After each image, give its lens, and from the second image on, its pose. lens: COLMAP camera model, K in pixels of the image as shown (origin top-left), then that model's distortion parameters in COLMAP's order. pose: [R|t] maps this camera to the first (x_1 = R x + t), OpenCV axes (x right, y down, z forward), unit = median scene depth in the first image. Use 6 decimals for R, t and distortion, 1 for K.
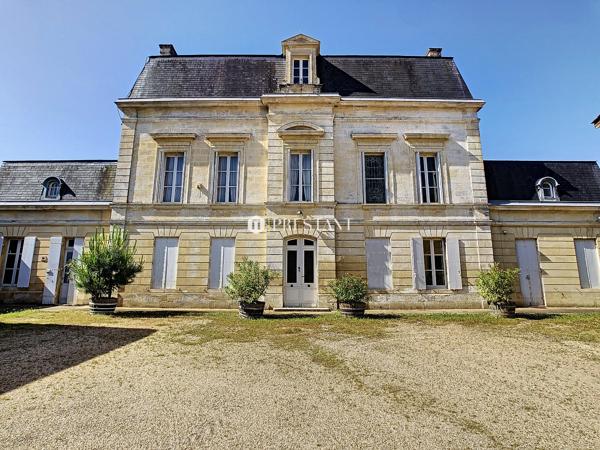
lens RADIAL K [[277.5, 0, 302.3], [0, 277.5, 221.4], [0, 0, 1]] dist [-0.019123, -0.000381]
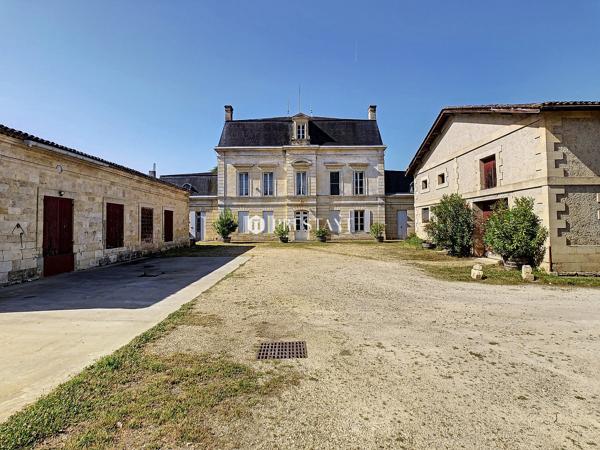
lens RADIAL K [[277.5, 0, 300.1], [0, 277.5, 225.1], [0, 0, 1]] dist [-0.019123, -0.000381]
pose [[0.999889, -0.012037, -0.008732, -0.000792], [0.013445, 0.982660, 0.184928, -0.247569], [0.006355, -0.185025, 0.982713, -1.264665]]
